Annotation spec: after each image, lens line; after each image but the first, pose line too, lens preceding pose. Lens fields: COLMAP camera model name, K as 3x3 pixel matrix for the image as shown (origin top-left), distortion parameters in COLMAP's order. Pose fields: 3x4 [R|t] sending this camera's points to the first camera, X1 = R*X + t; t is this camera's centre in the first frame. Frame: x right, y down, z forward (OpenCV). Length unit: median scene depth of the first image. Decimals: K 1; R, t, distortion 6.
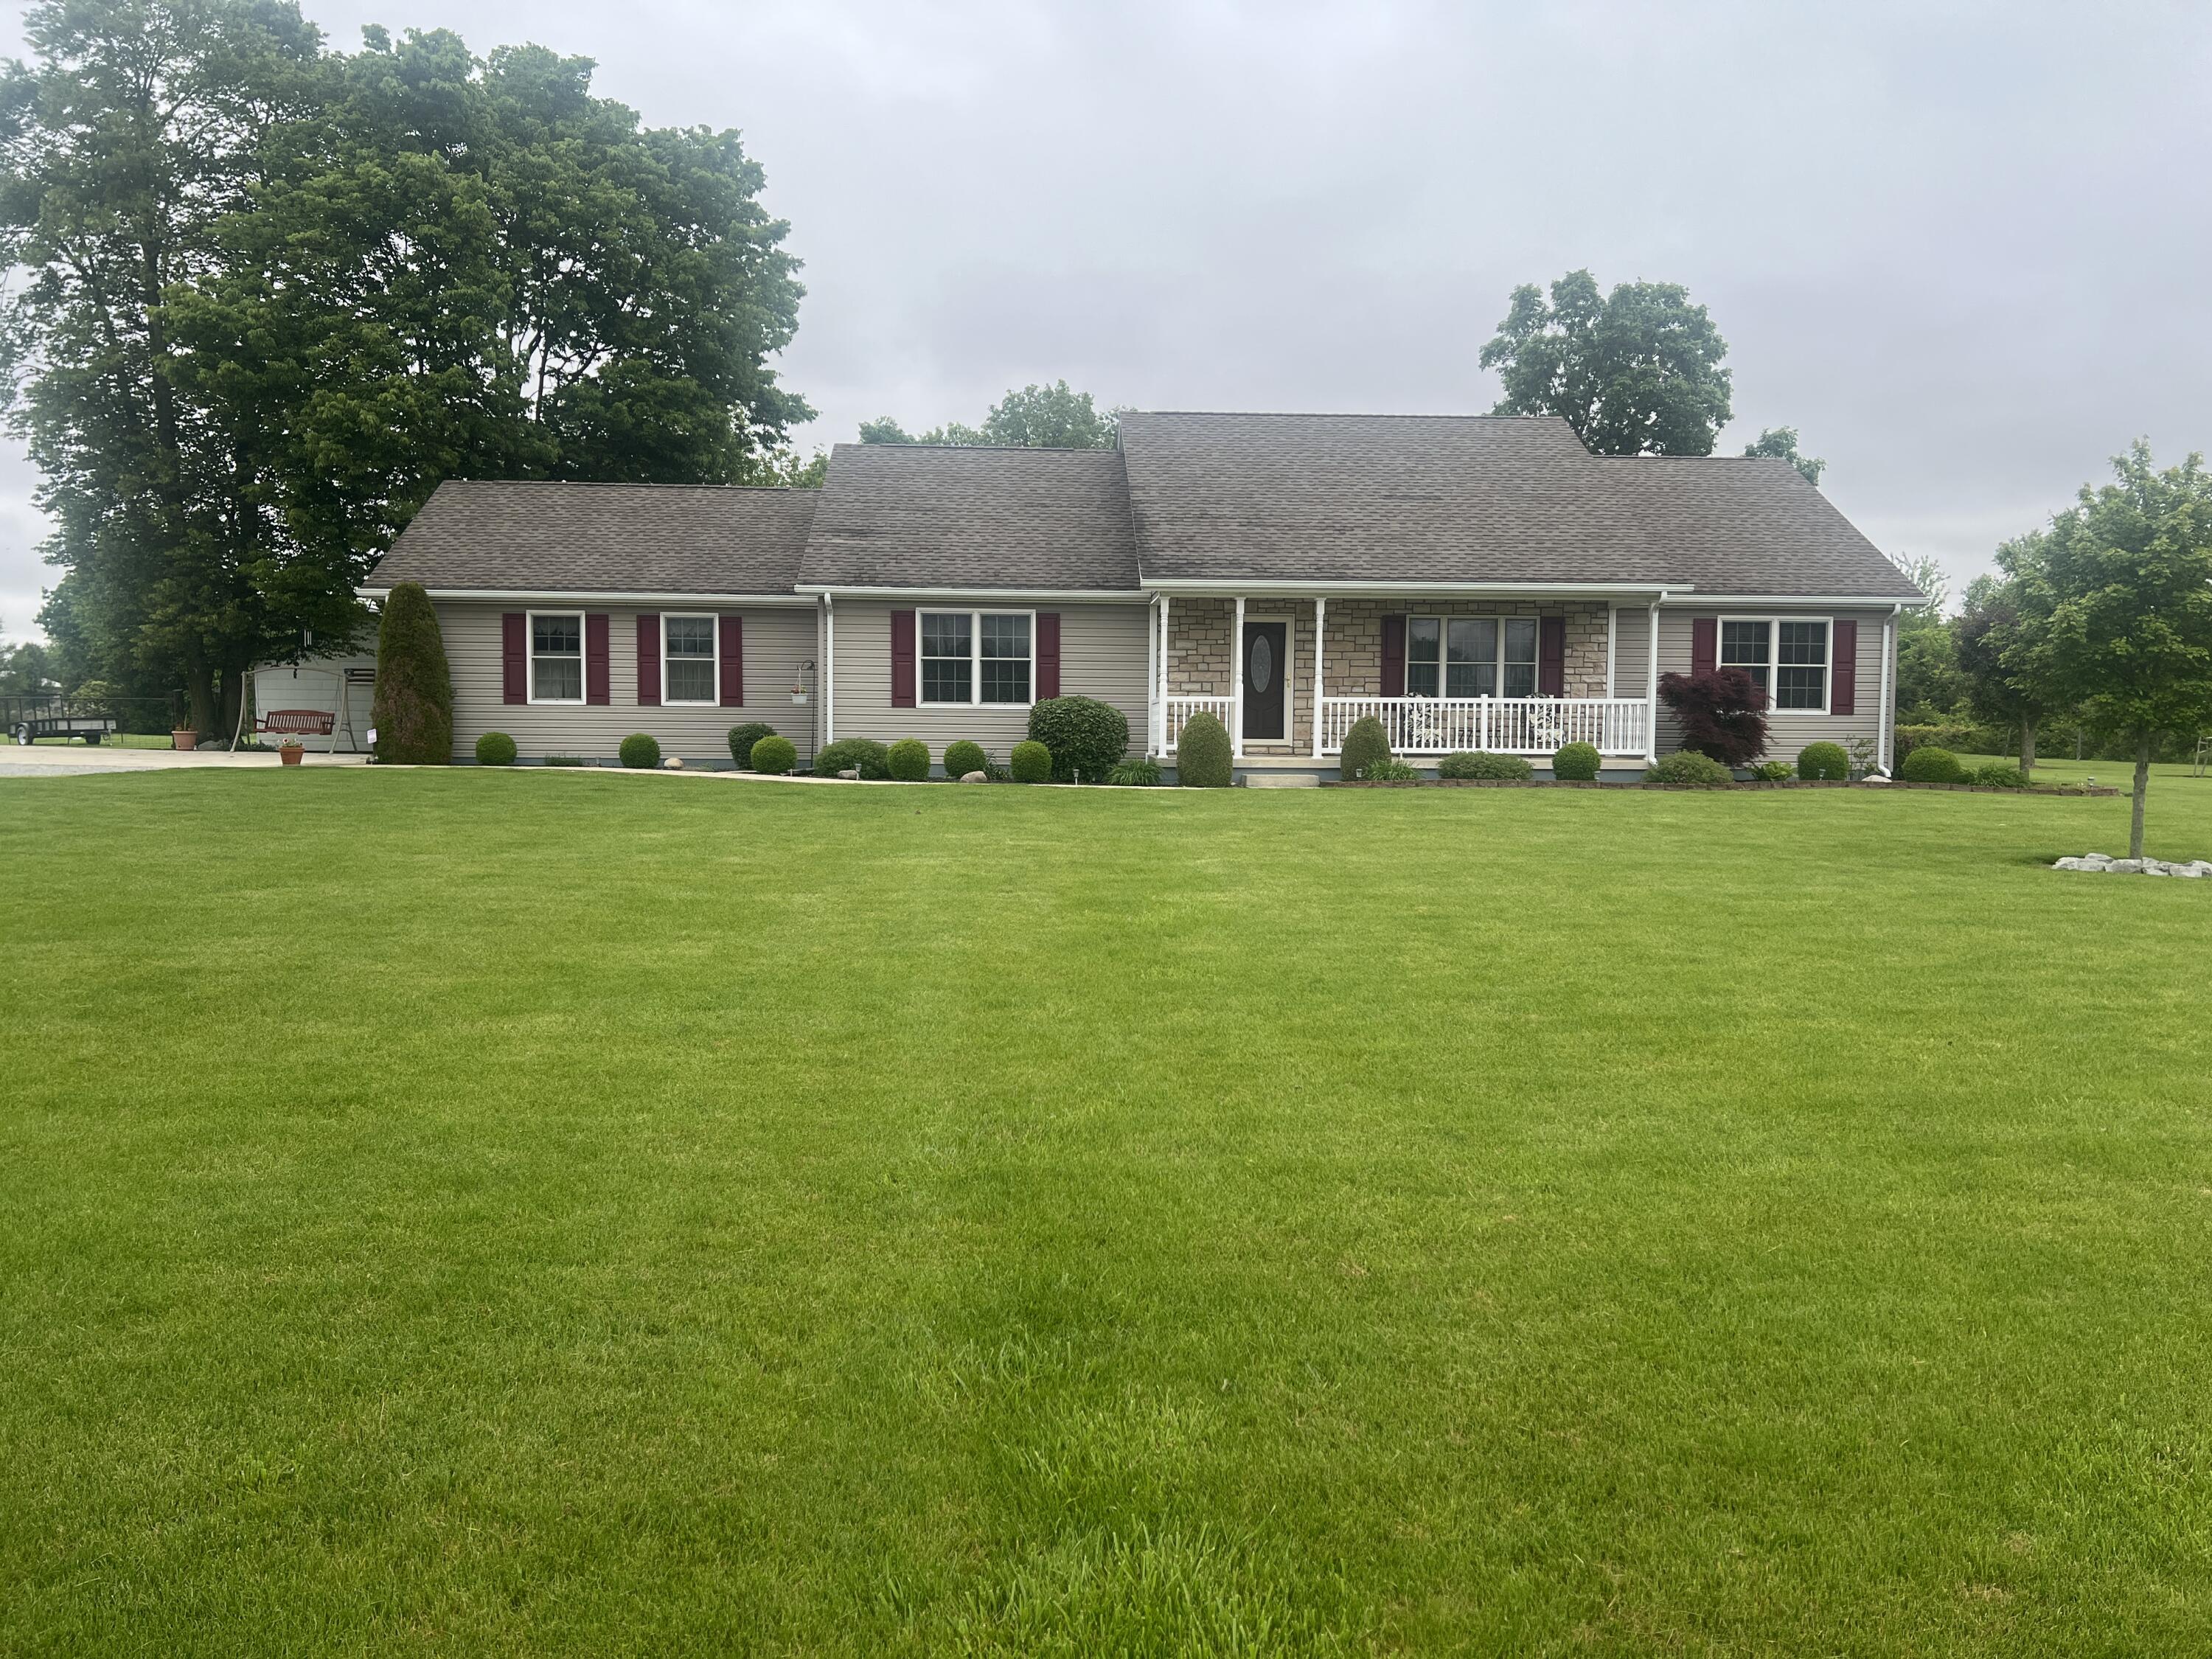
lens RADIAL K [[1575.1, 0, 1111.7], [0, 1575.1, 878.8], [0, 0, 1]] dist [0.096909, -0.143009]
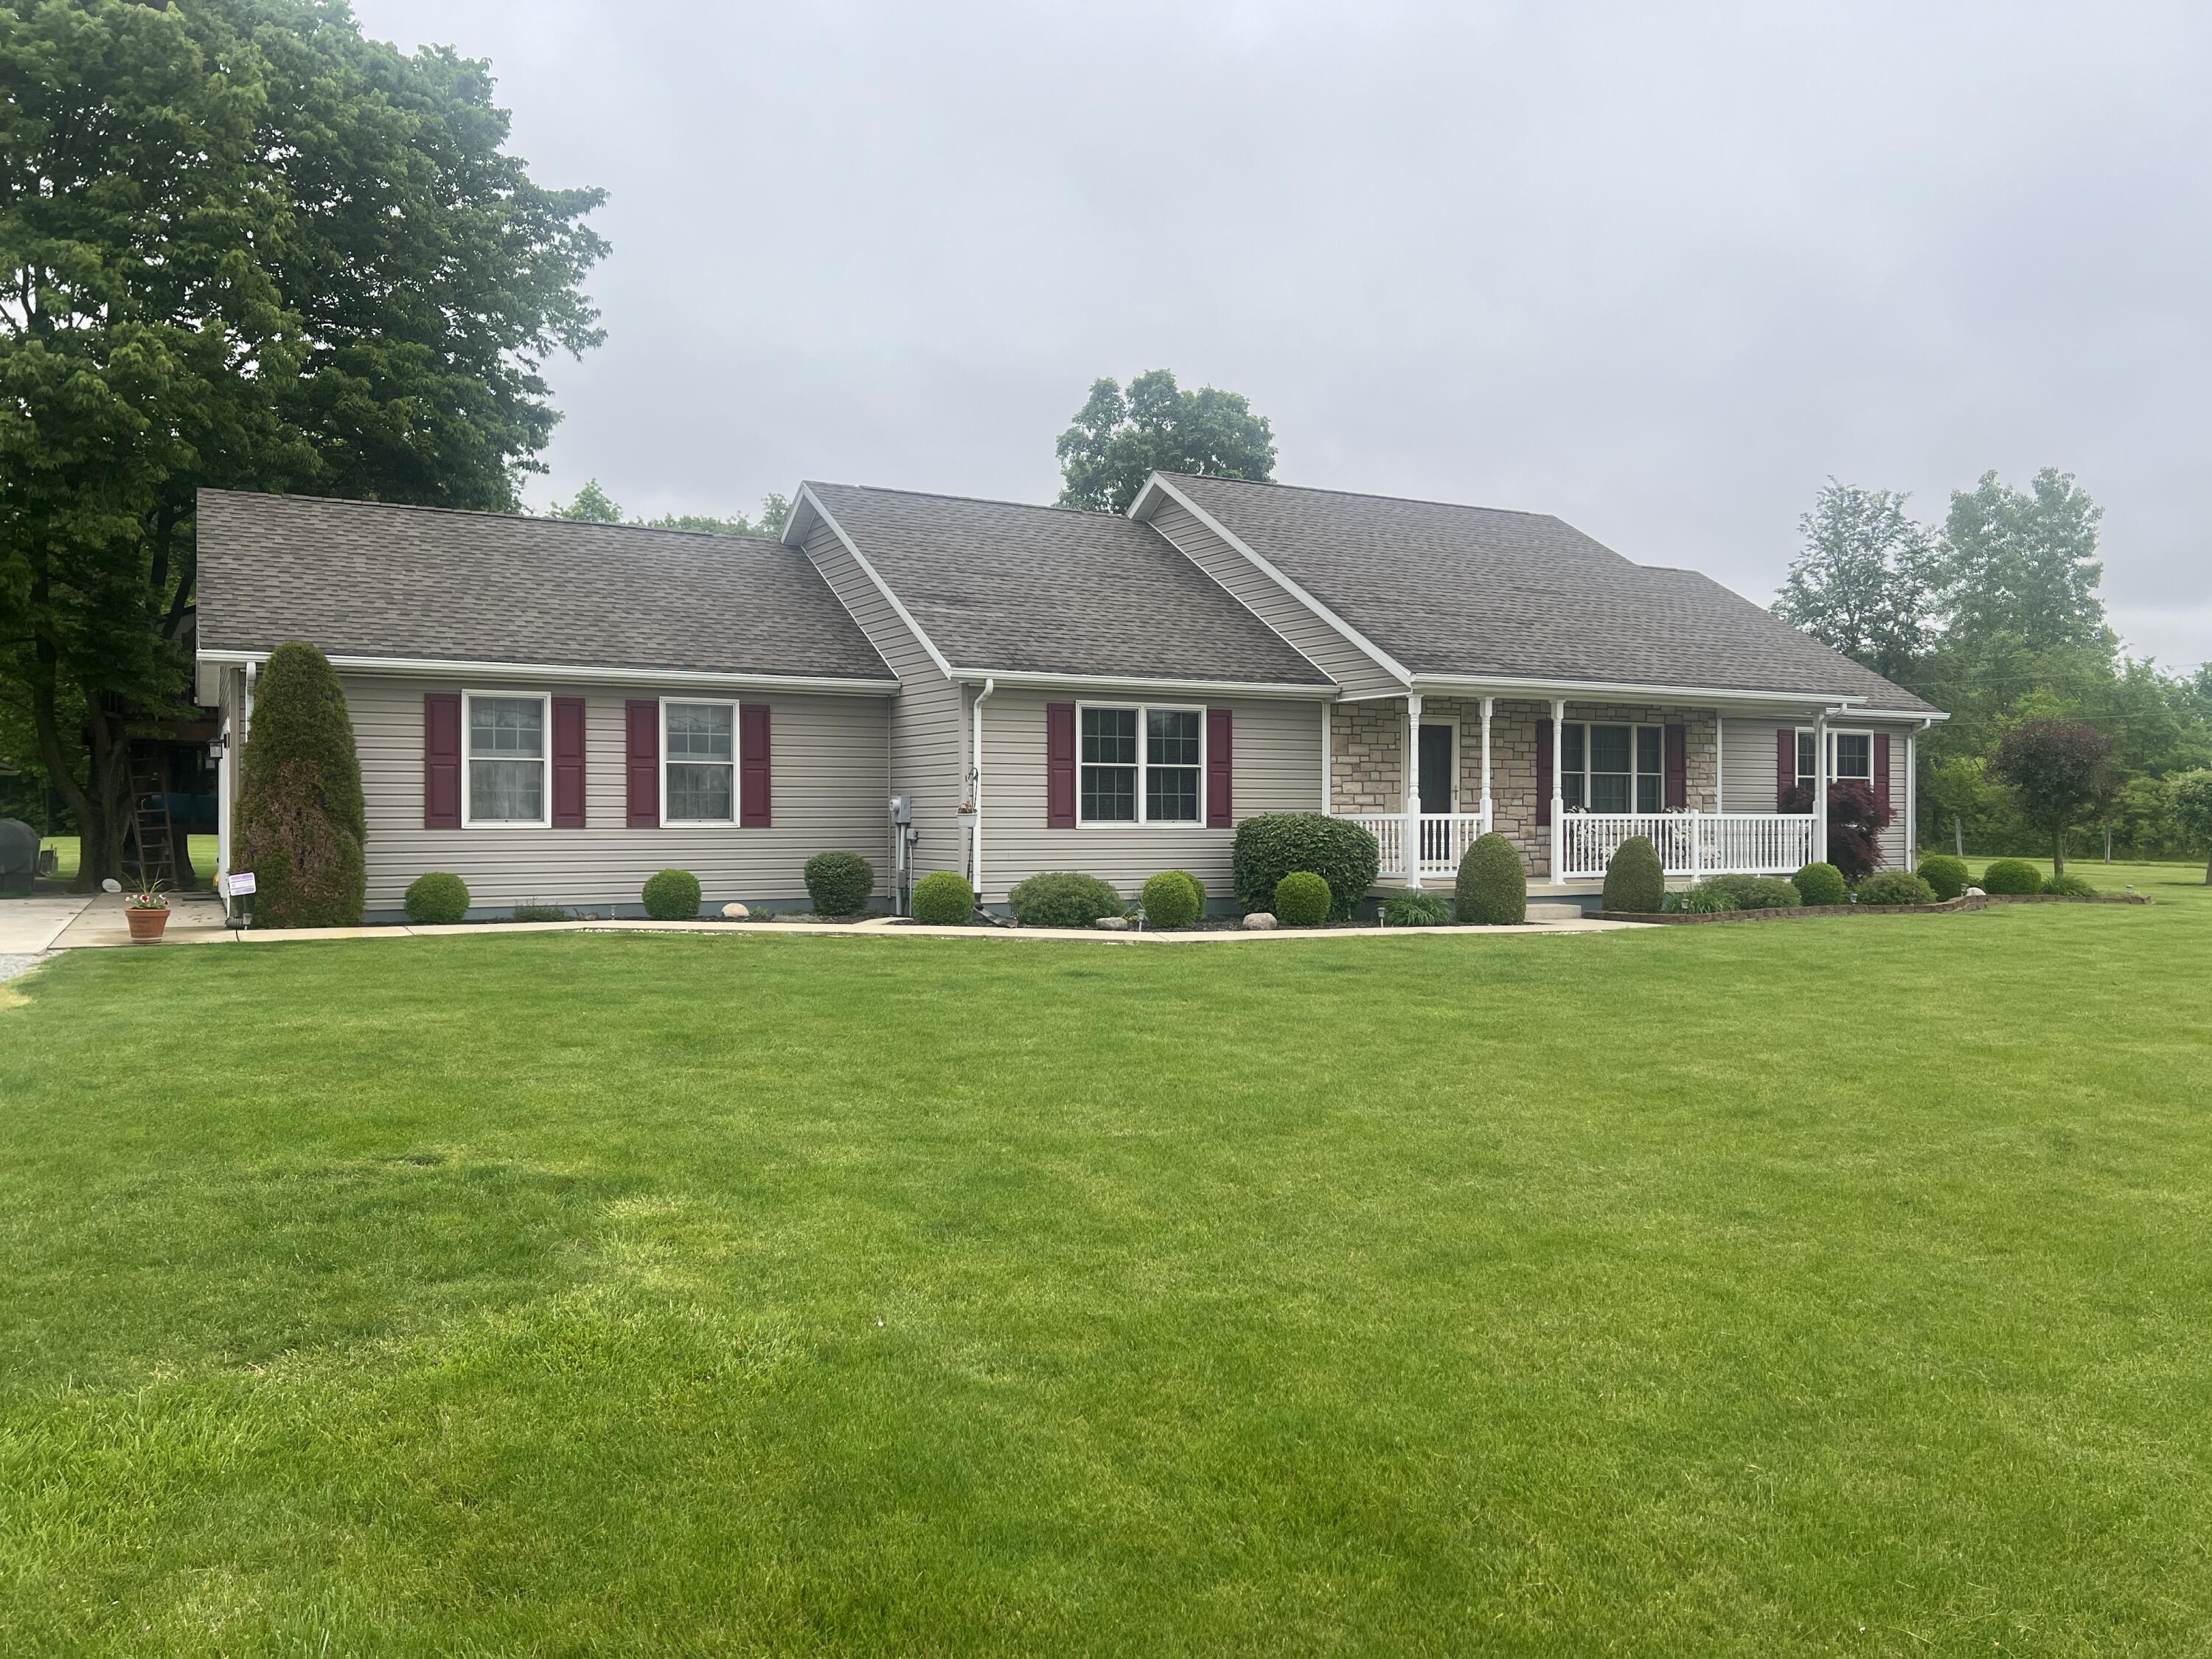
lens RADIAL K [[1649.5, 0, 1106.0], [0, 1649.5, 829.5], [0, 0, 1]] dist [0.077359, -0.084719]
pose [[0.903289, -0.010563, 0.428903, -0.447930], [0.047788, 0.995953, -0.076116, -0.045499], [-0.426363, 0.089251, 0.900138, 0.269432]]
